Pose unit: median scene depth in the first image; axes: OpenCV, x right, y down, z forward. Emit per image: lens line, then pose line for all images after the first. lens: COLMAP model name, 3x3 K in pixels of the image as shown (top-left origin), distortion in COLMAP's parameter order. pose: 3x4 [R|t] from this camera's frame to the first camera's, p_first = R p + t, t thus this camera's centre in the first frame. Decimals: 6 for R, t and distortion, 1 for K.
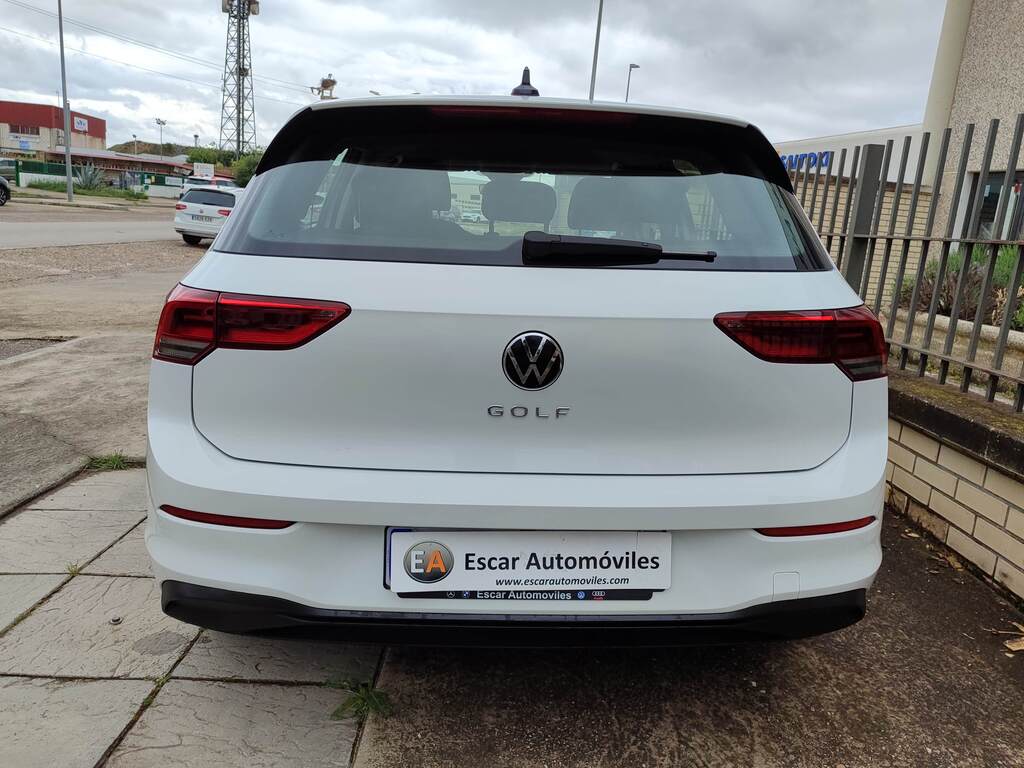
lens RADIAL K [[742.3, 0, 509.1], [0, 742.3, 379.0], [0, 0, 1]] dist [0.009463, 0.004835]
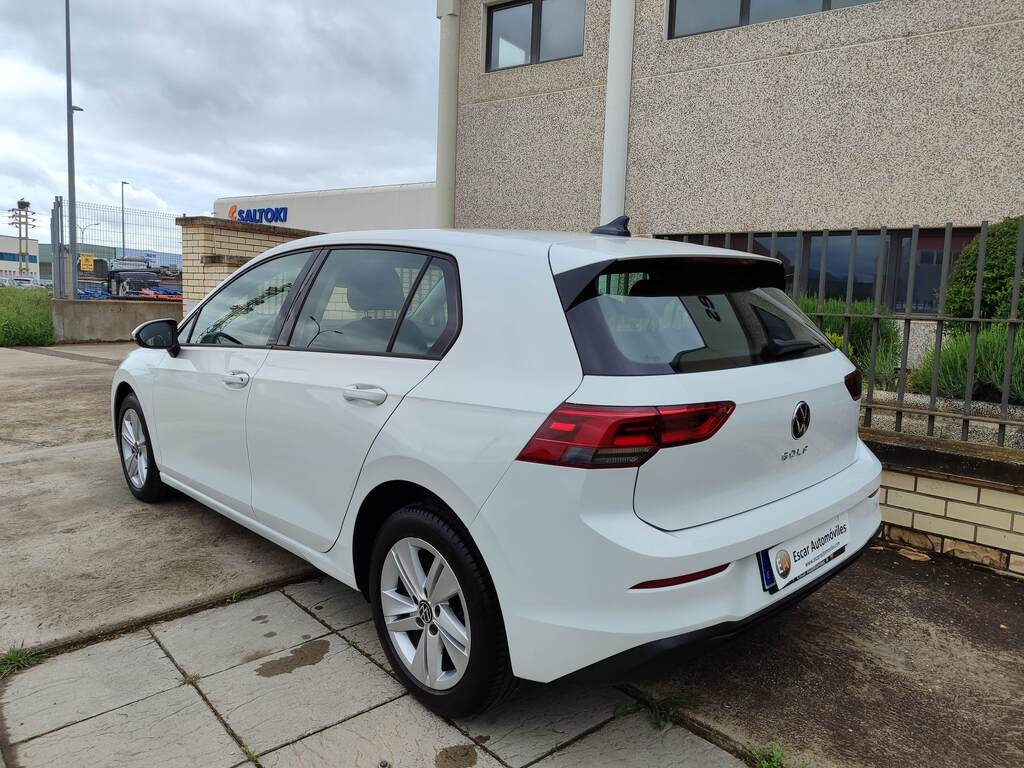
lens RADIAL K [[741.5, 0, 511.1], [0, 741.5, 377.1], [0, 0, 1]] dist [0.017370, -0.008979]
pose [[0.755050, -0.119947, 0.644602, -0.627086], [0.162364, 0.986709, -0.006578, -0.088646], [-0.635246, 0.109627, 0.764490, 0.071231]]
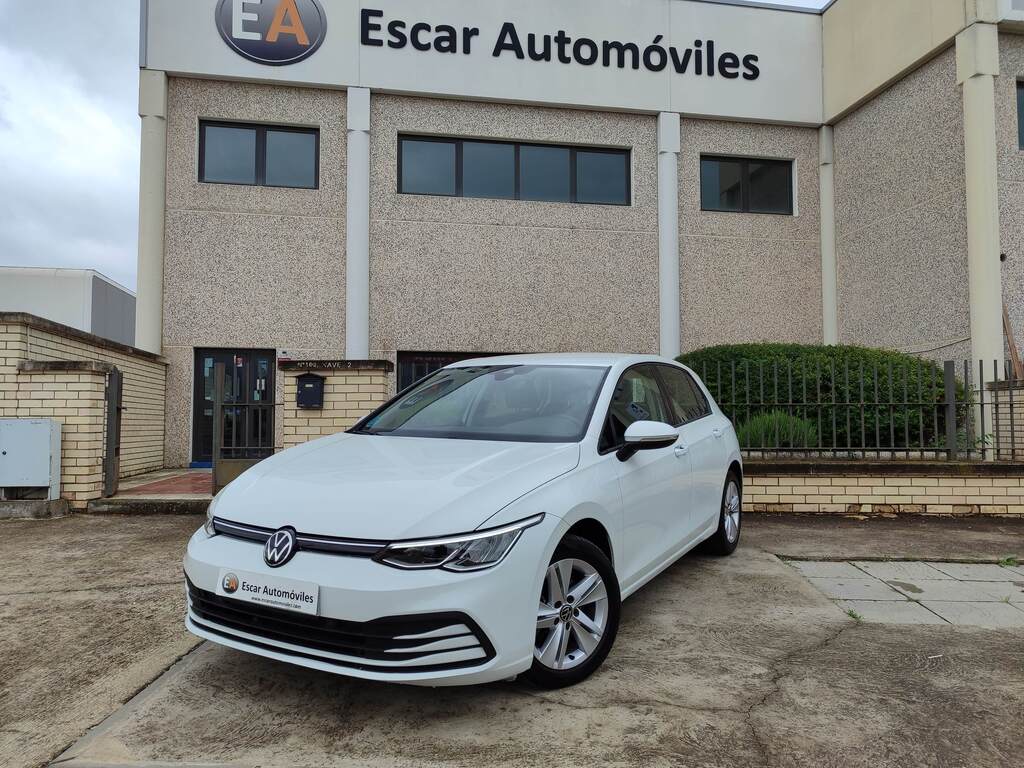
lens RADIAL K [[739.7, 0, 511.3], [0, 739.7, 379.1], [0, 0, 1]] dist [0.017773, -0.009937]
pose [[0.069485, -0.022797, 0.997322, -1.866958], [0.215285, 0.976524, 0.007323, -0.423040], [-0.974076, 0.214200, 0.072762, 1.439471]]
